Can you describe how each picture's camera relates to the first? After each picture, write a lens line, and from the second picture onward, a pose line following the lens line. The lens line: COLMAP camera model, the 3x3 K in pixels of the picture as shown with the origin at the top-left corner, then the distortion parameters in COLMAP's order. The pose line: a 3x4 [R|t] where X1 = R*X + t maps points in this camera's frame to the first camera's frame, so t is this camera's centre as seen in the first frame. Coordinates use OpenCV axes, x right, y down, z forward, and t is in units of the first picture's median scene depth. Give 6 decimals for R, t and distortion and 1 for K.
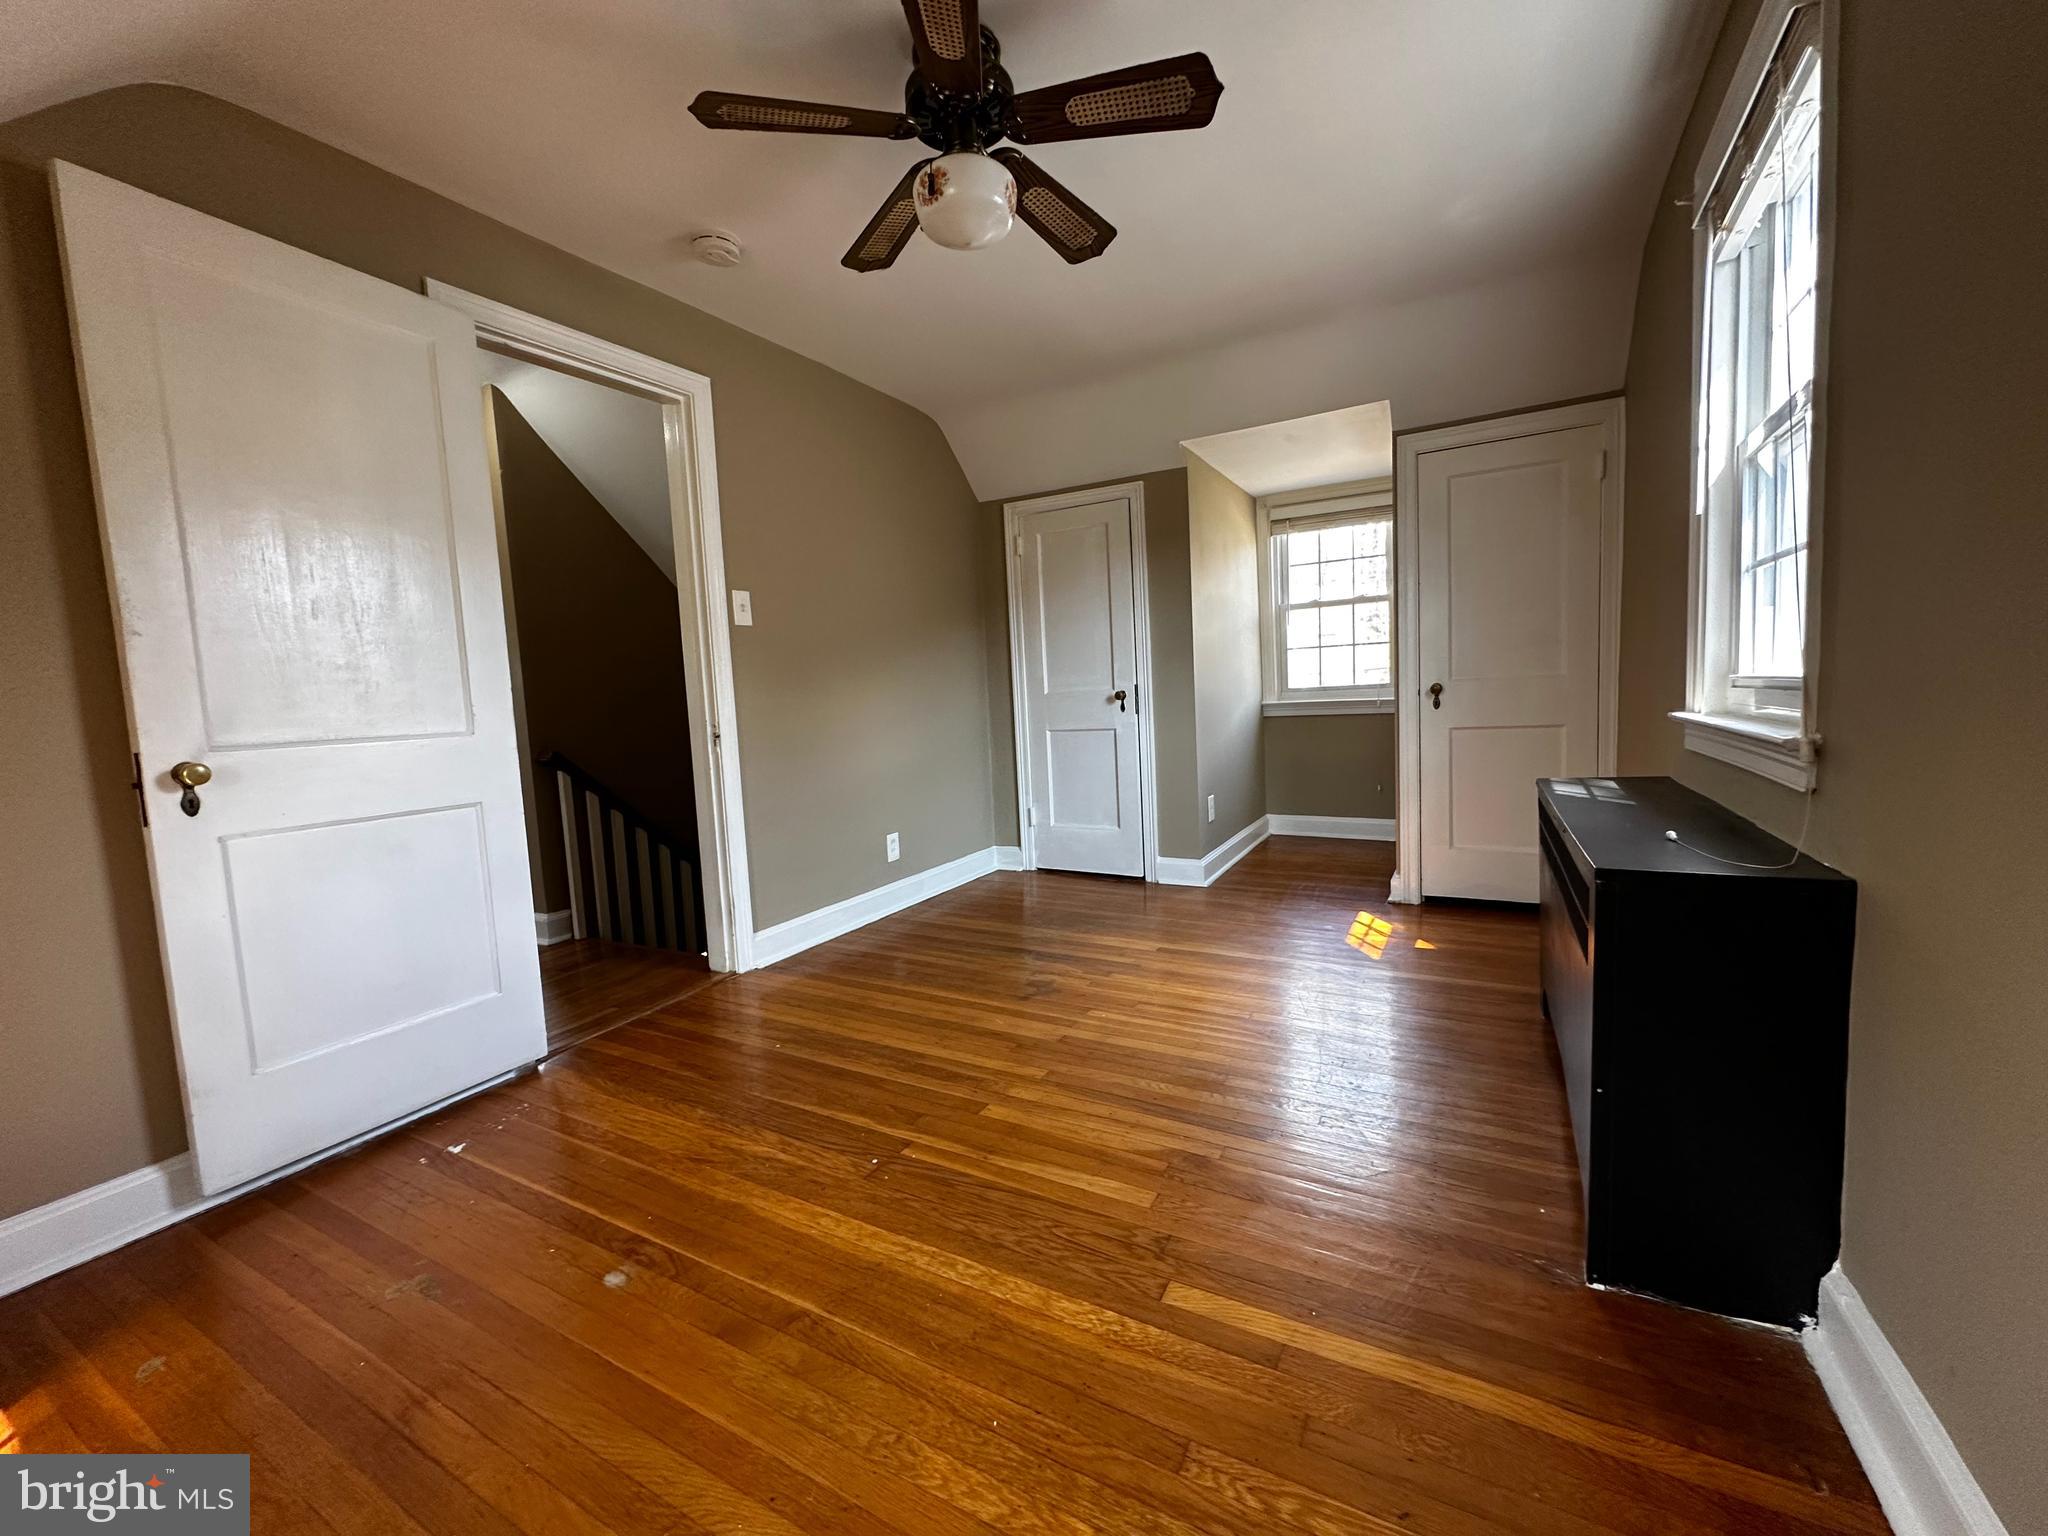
lens RADIAL K [[815.9, 0, 1025.1], [0, 815.9, 766.1], [0, 0, 1]] dist [0.002503, -0.000129]
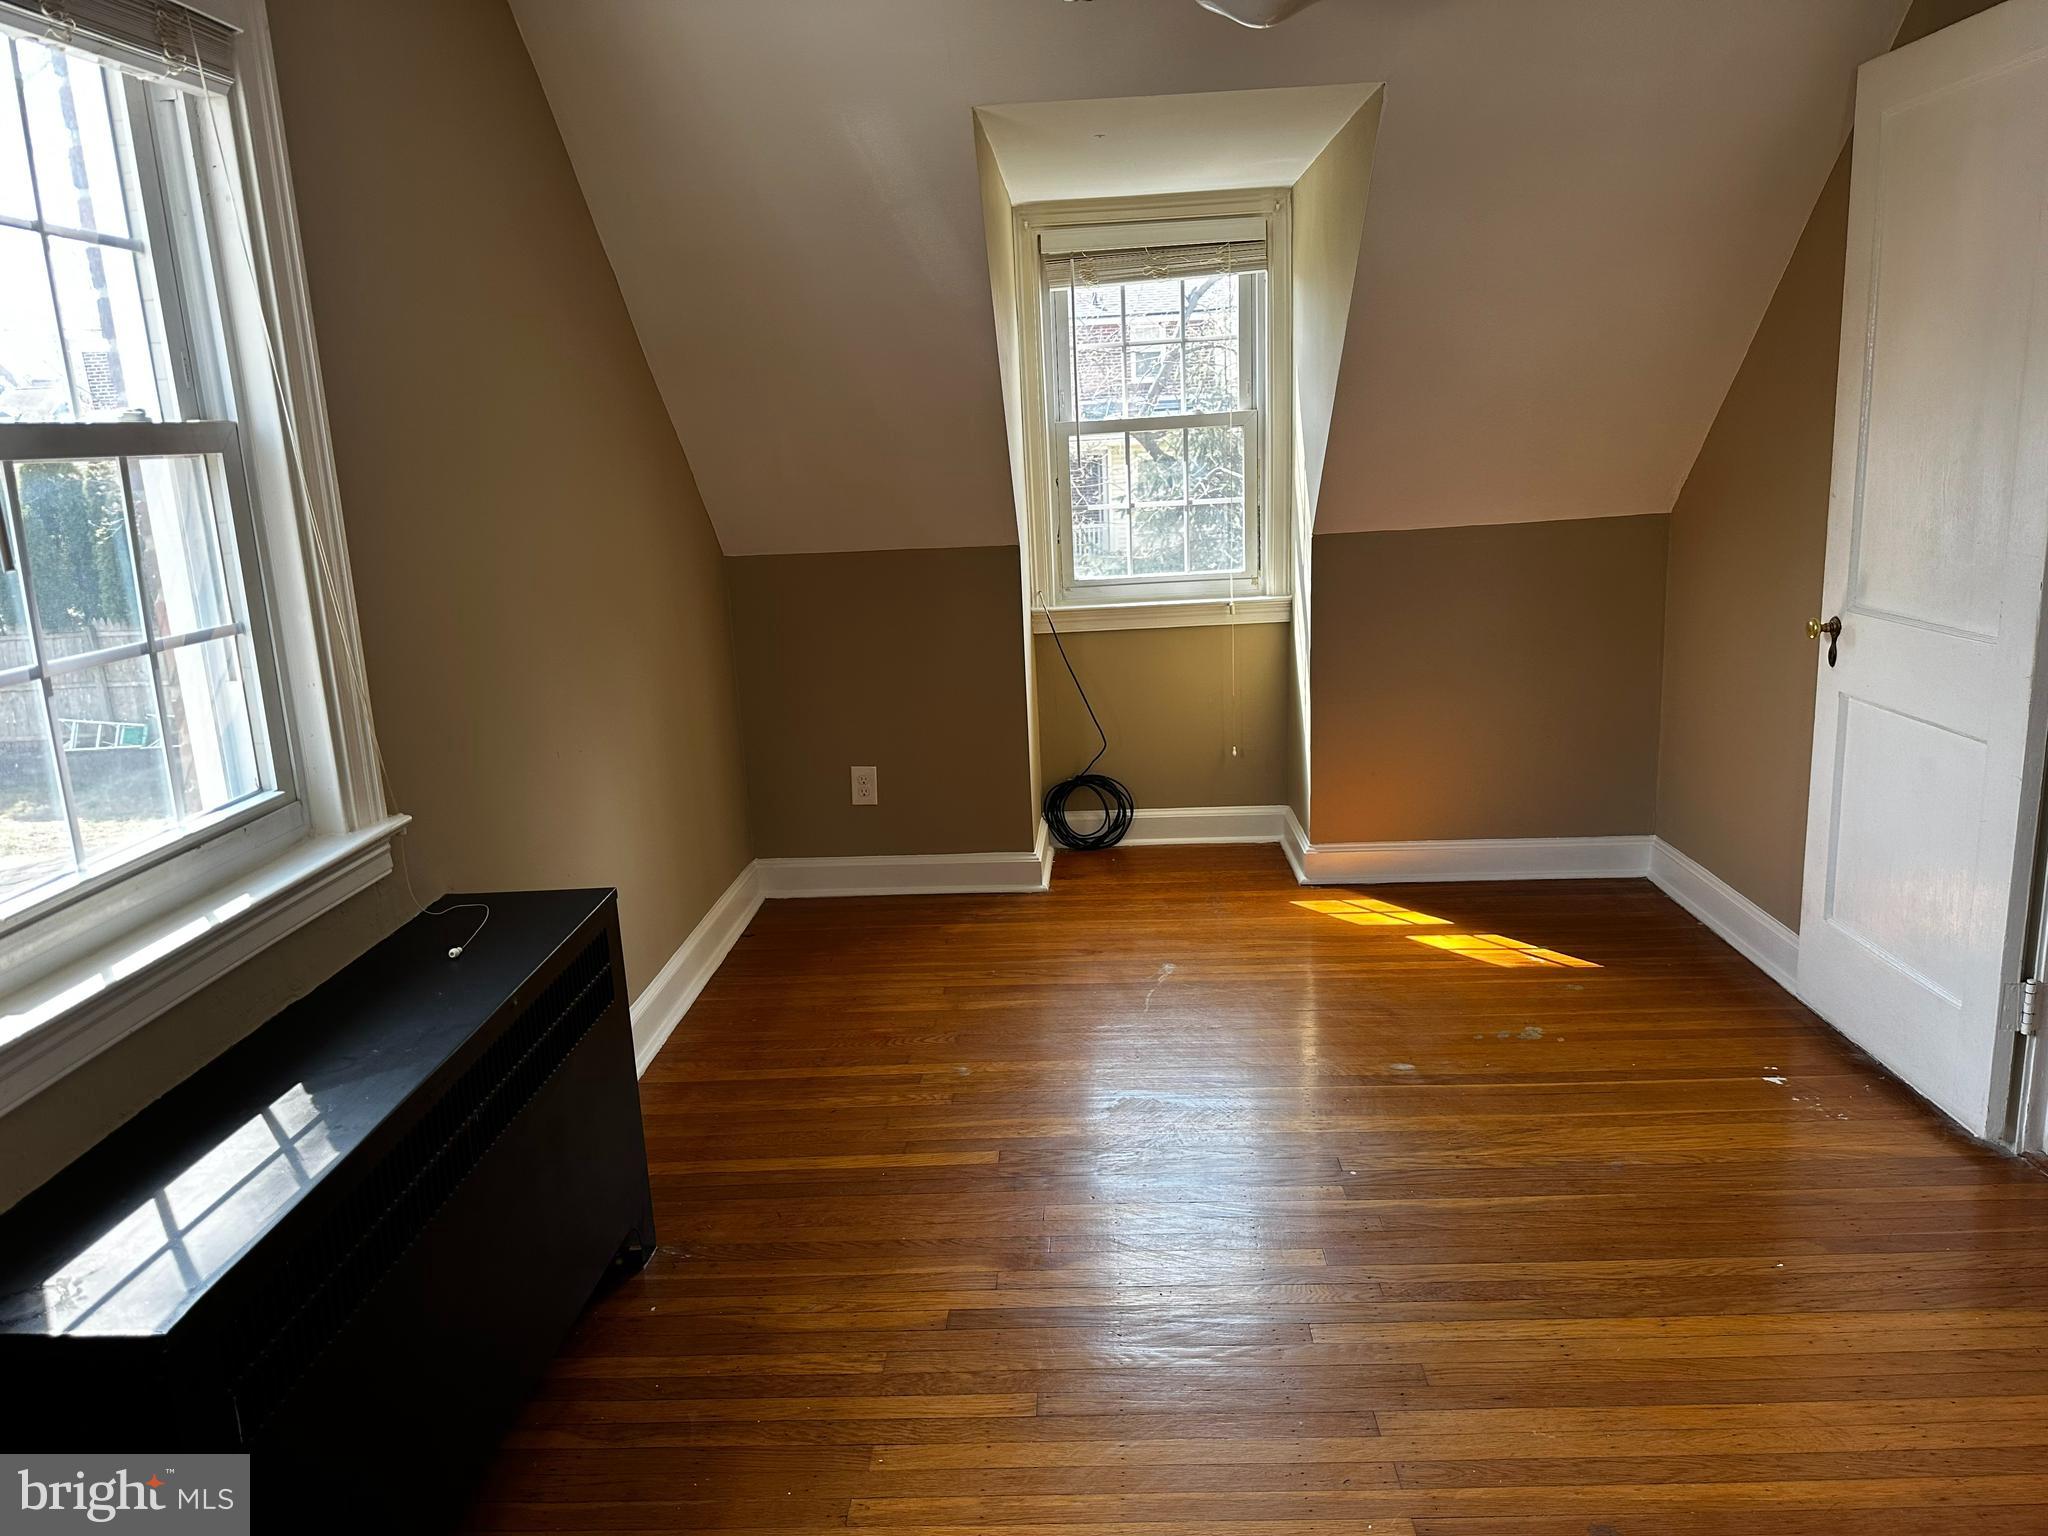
lens RADIAL K [[1429.3, 0, 1019.9], [0, 1429.3, 770.7], [0, 0, 1]] dist [0.122773, -0.168451]
pose [[-0.895020, 0.187523, -0.404691, 0.346861], [0.053771, 0.946071, 0.319464, -0.225147], [0.442774, 0.264166, -0.856836, 1.033739]]
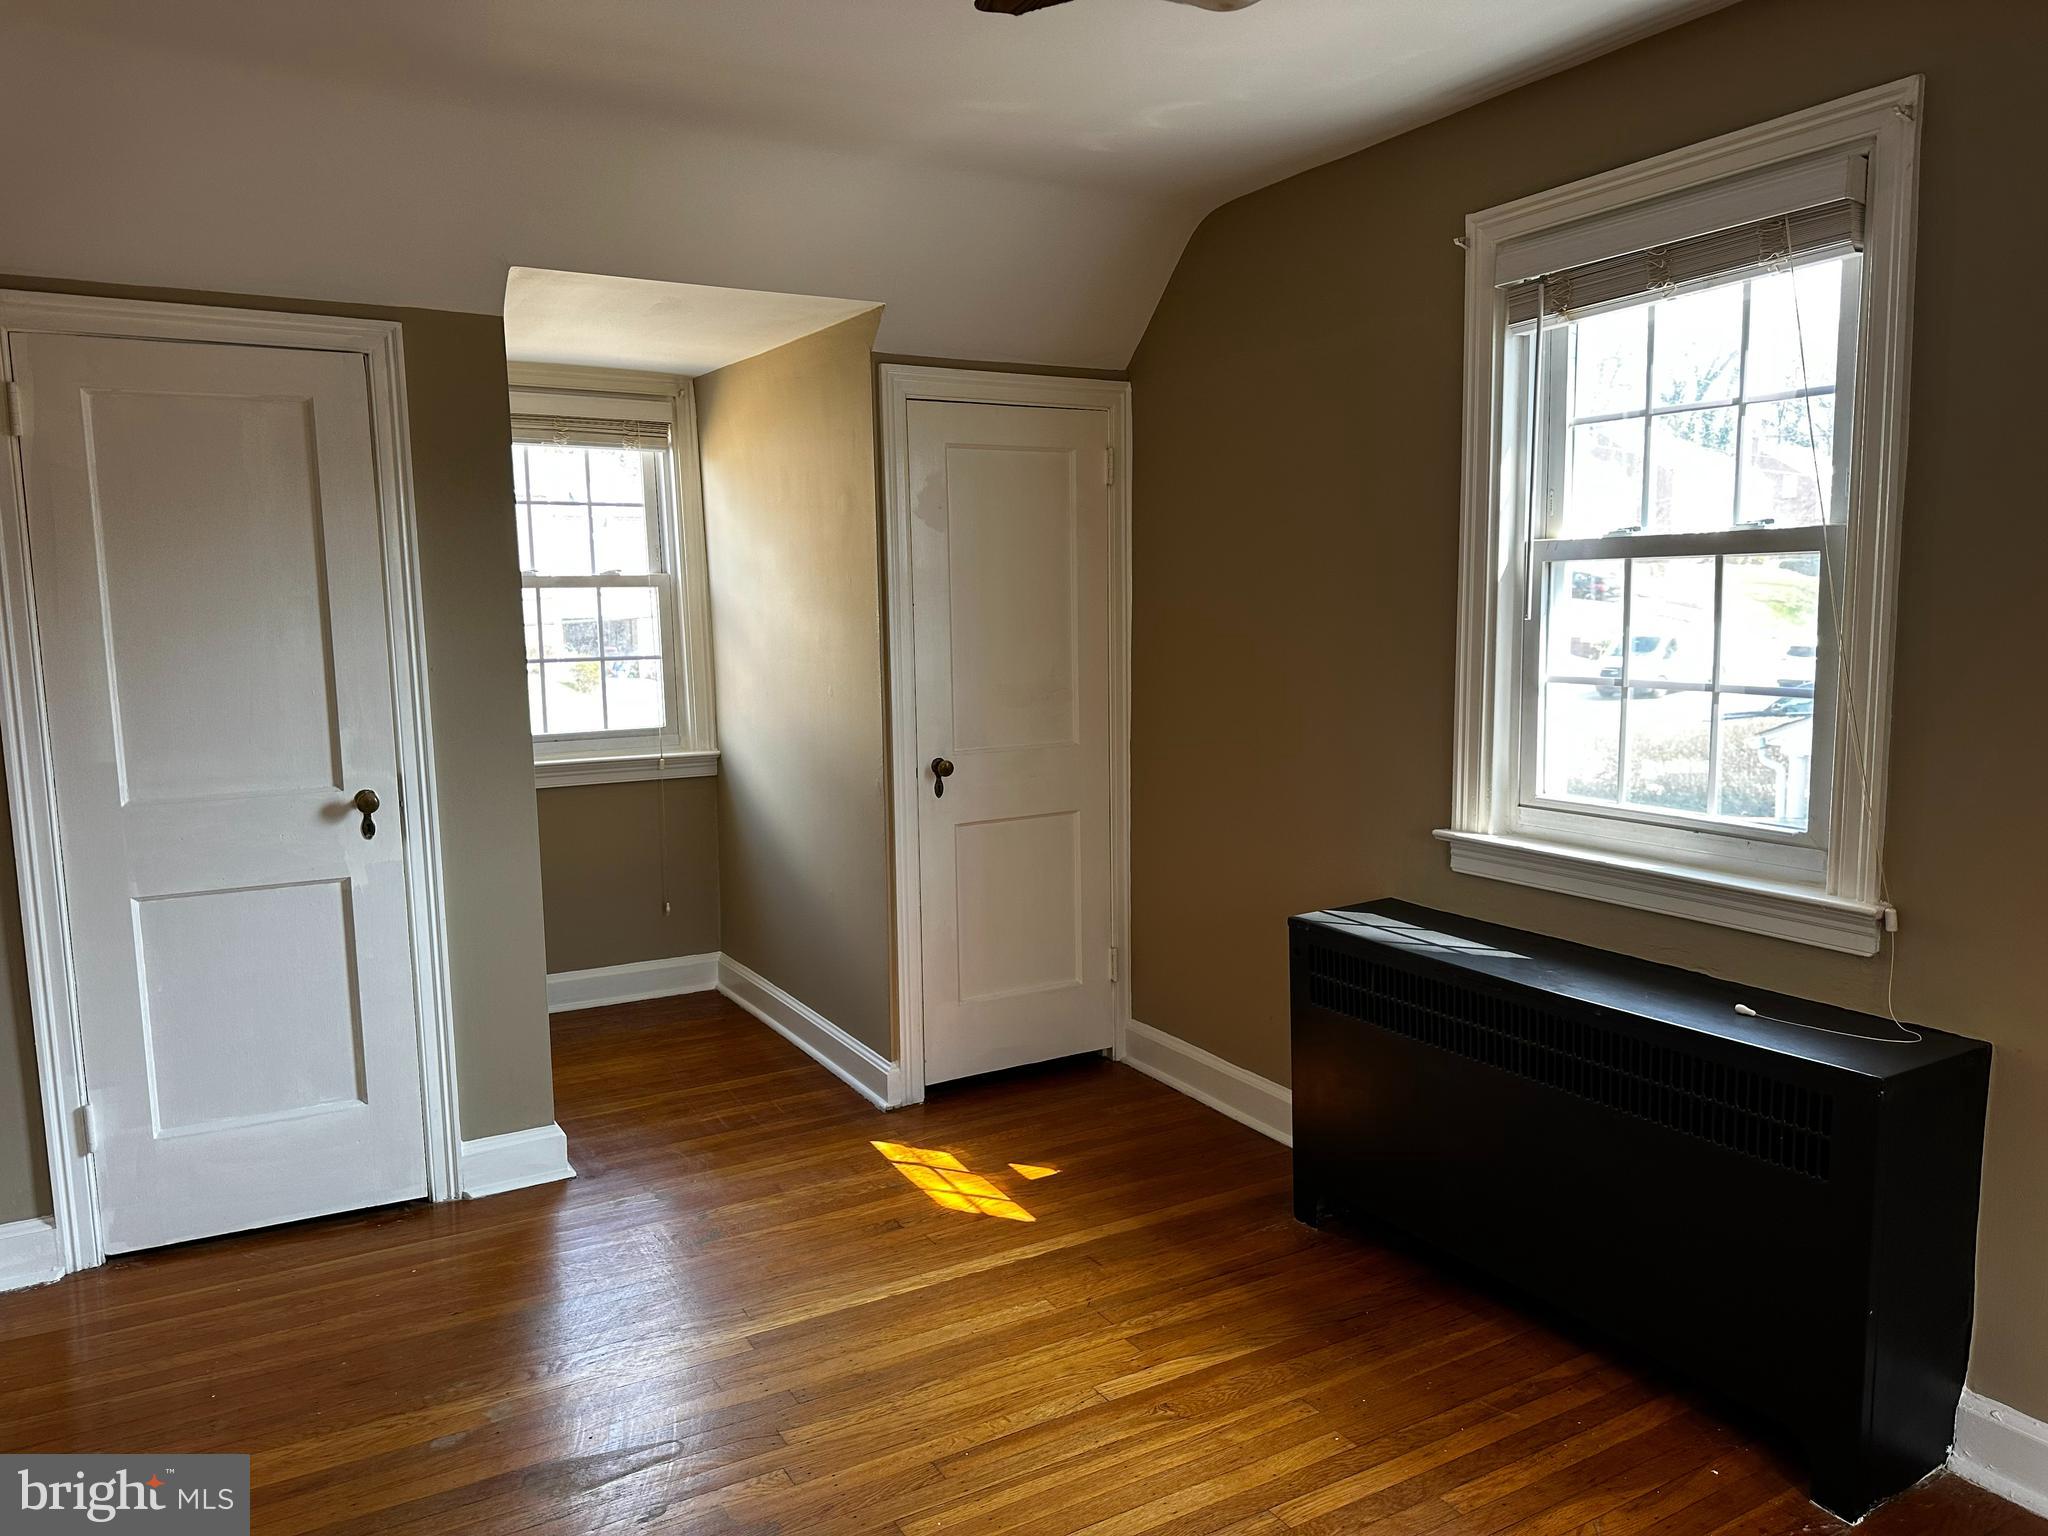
lens RADIAL K [[1429.3, 0, 1019.9], [0, 1429.3, 770.7], [0, 0, 1]] dist [0.122773, -0.168451]
pose [[0.516895, -0.066442, 0.853466, -0.422759], [0.068272, 0.997007, 0.036269, -0.124685], [-0.853322, 0.039521, 0.519884, 0.343187]]
